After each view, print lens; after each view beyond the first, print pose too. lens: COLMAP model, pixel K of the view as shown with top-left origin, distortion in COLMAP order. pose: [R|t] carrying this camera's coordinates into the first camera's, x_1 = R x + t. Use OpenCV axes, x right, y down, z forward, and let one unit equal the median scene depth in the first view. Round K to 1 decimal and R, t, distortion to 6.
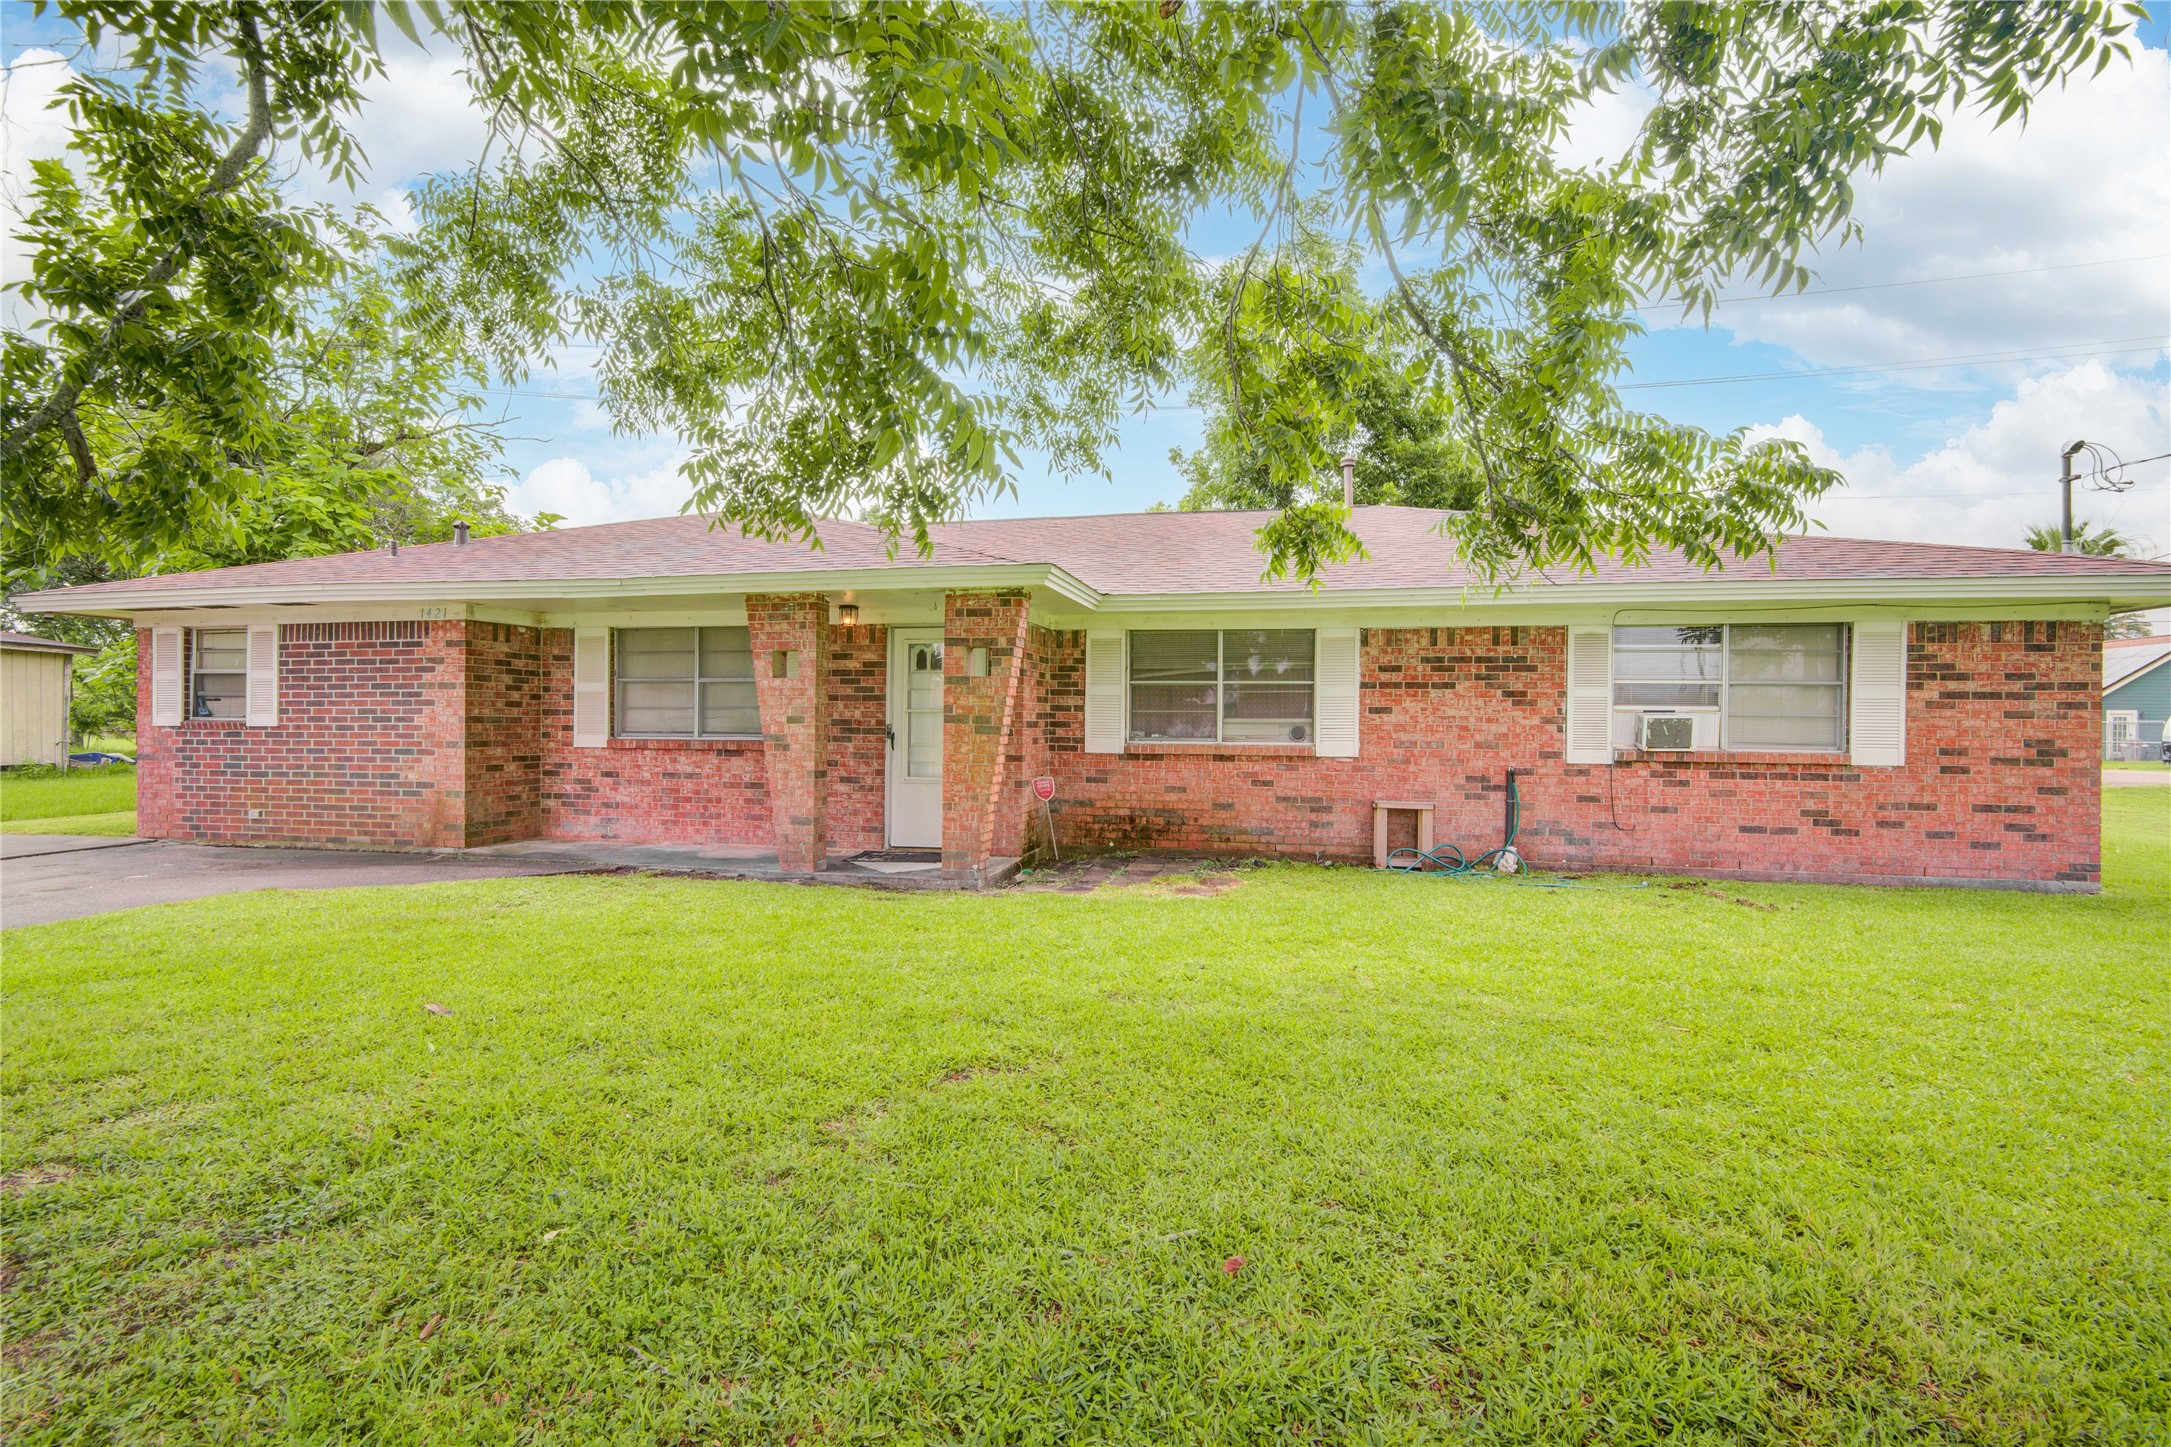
lens RADIAL K [[981.2, 0, 1078.8], [0, 981.2, 726.5], [0, 0, 1]] dist [0.000983, -0.000830]
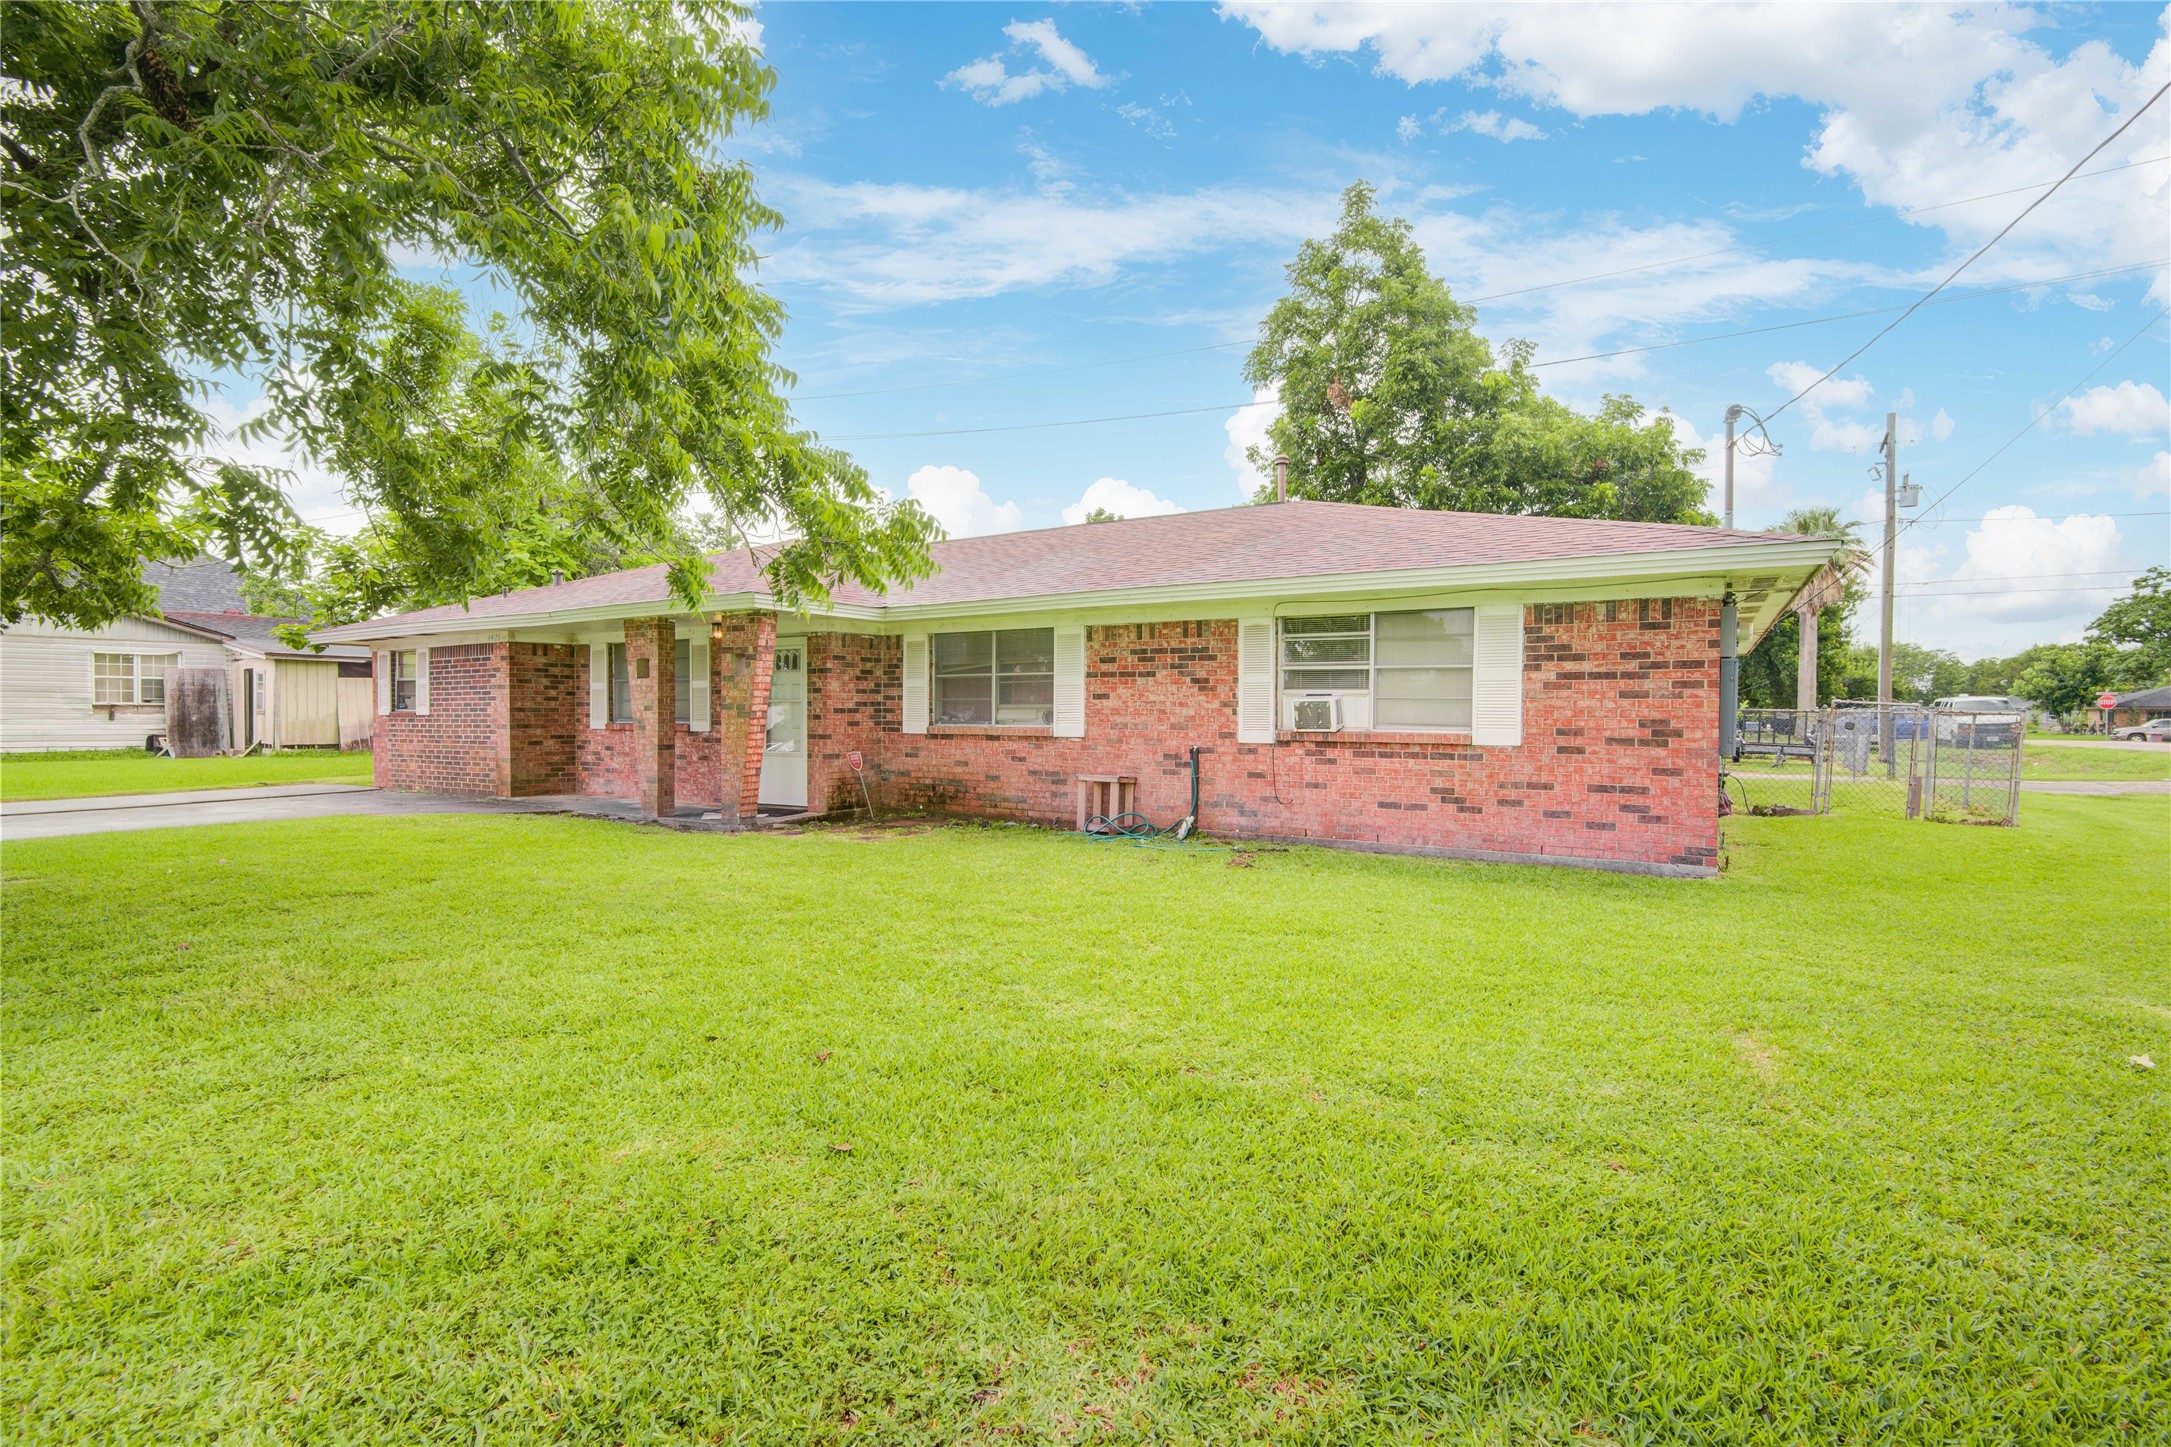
lens RADIAL K [[981.2, 0, 1085.3], [0, 981.2, 724.1], [0, 0, 1]] dist [0.000983, -0.000830]
pose [[0.943535, -0.001625, -0.331268, 0.674892], [0.004832, 0.999949, 0.008856, 0.005744], [0.331237, -0.009957, 0.943495, -0.100437]]
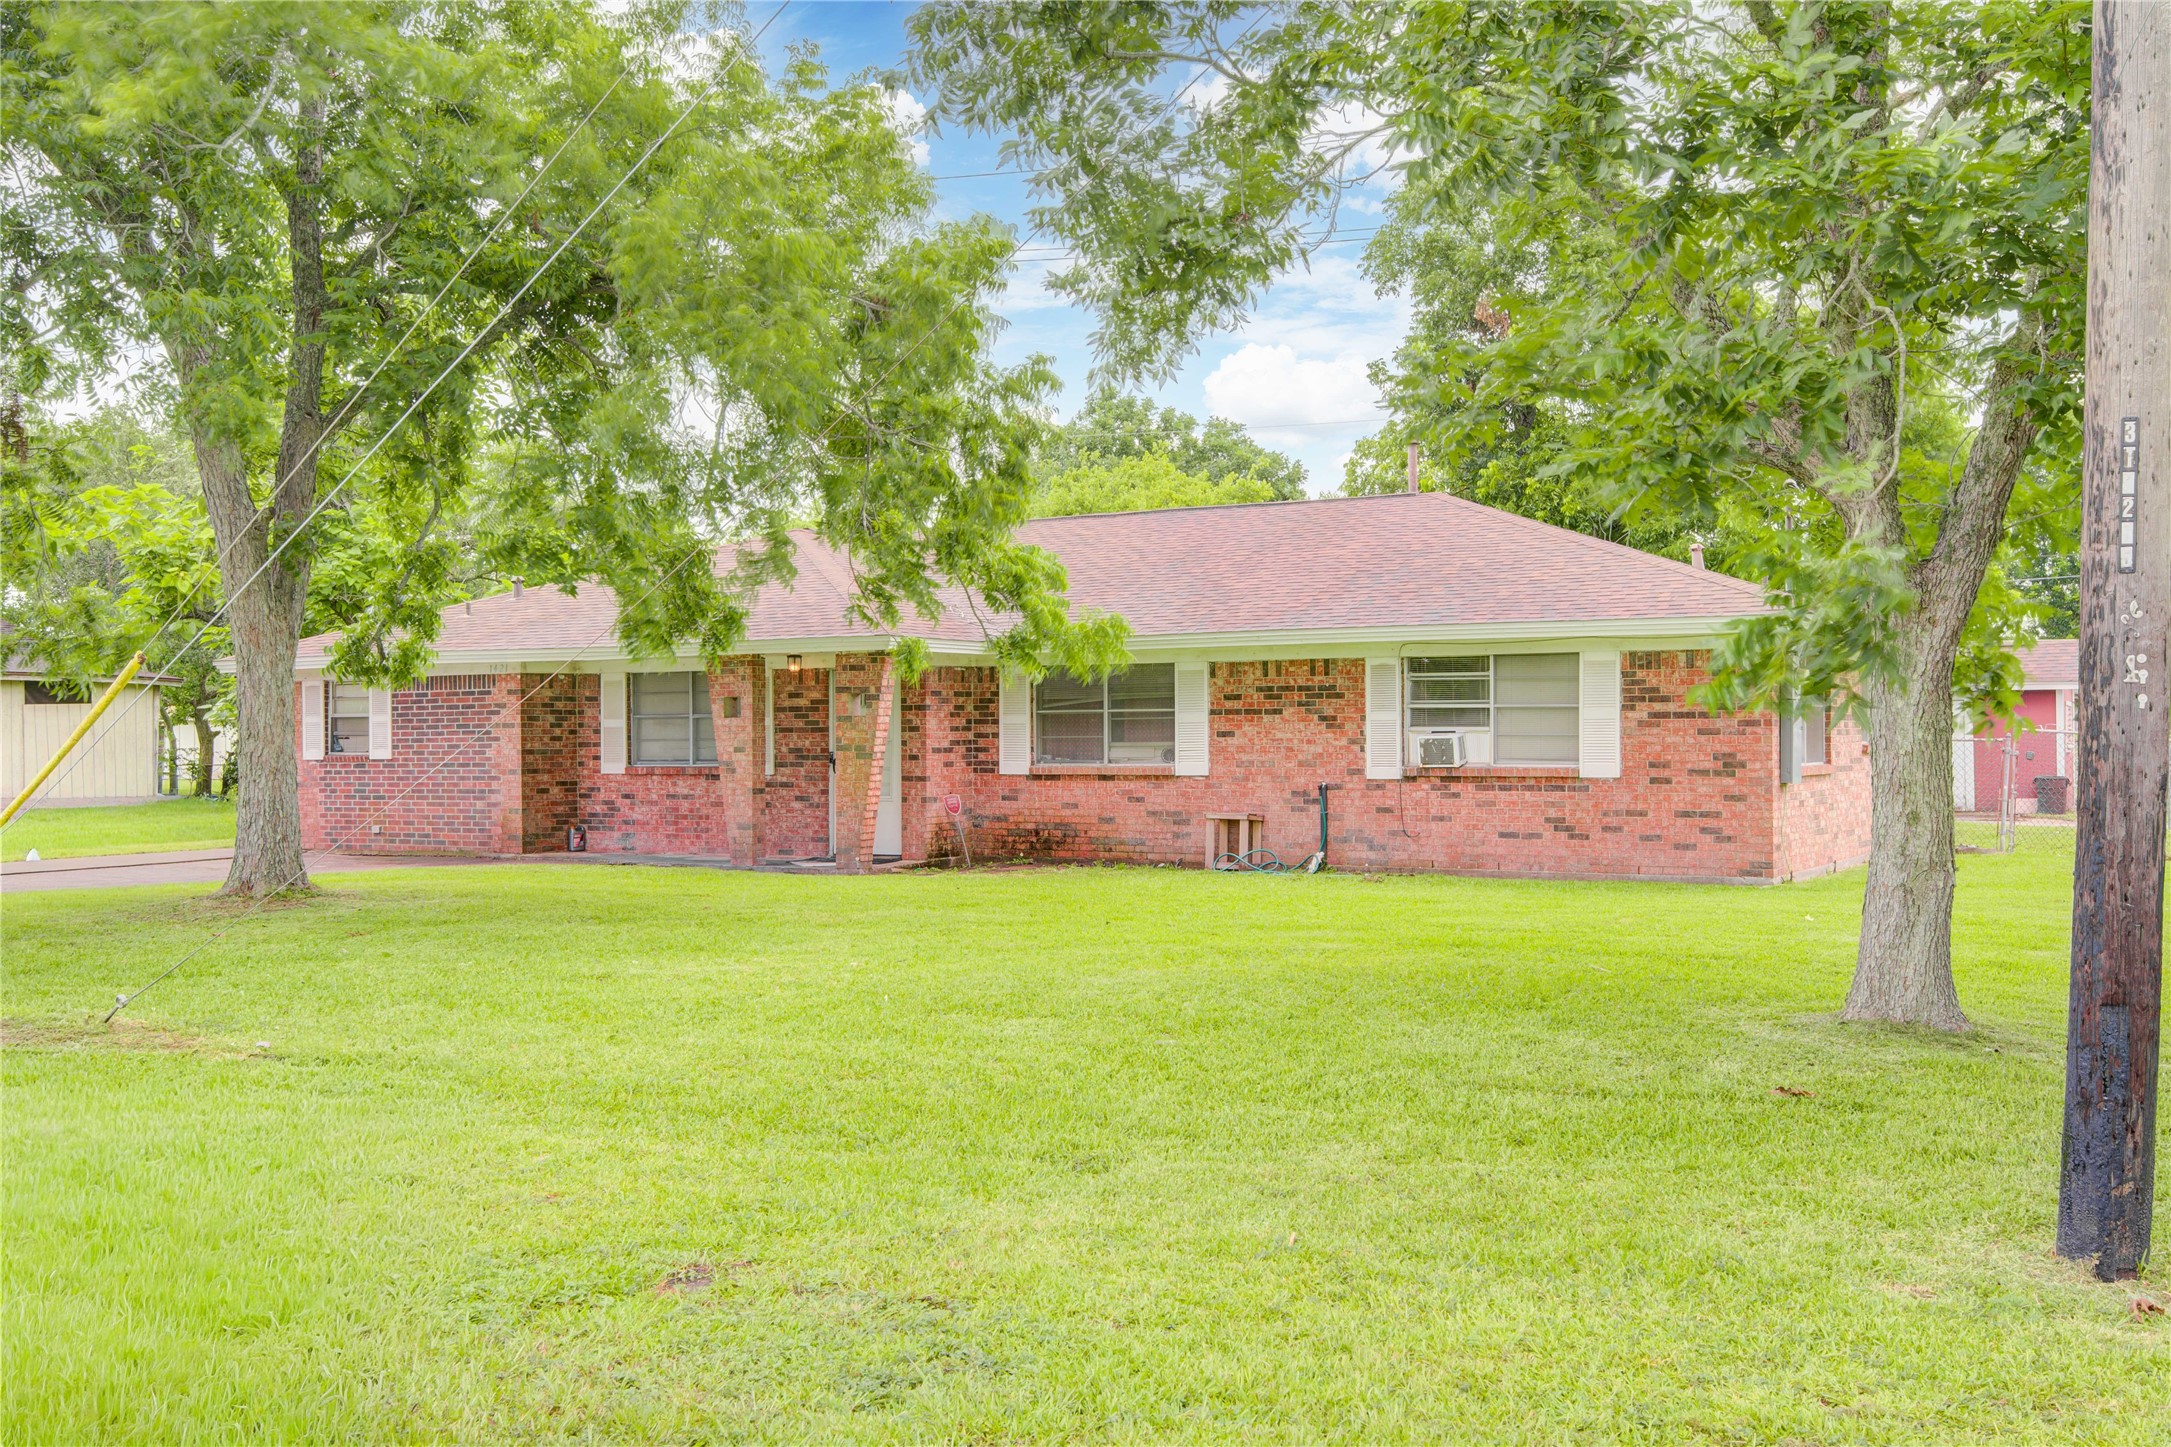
lens RADIAL K [[2126.1, 0, 1073.0], [0, 2126.1, 729.5], [0, 0, 1]] dist [0.009019, 0.000000]
pose [[0.951796, -0.015677, -0.306332, 0.893432], [0.013872, 0.999871, -0.008070, -0.004248], [0.306419, 0.003431, 0.951890, -1.394200]]
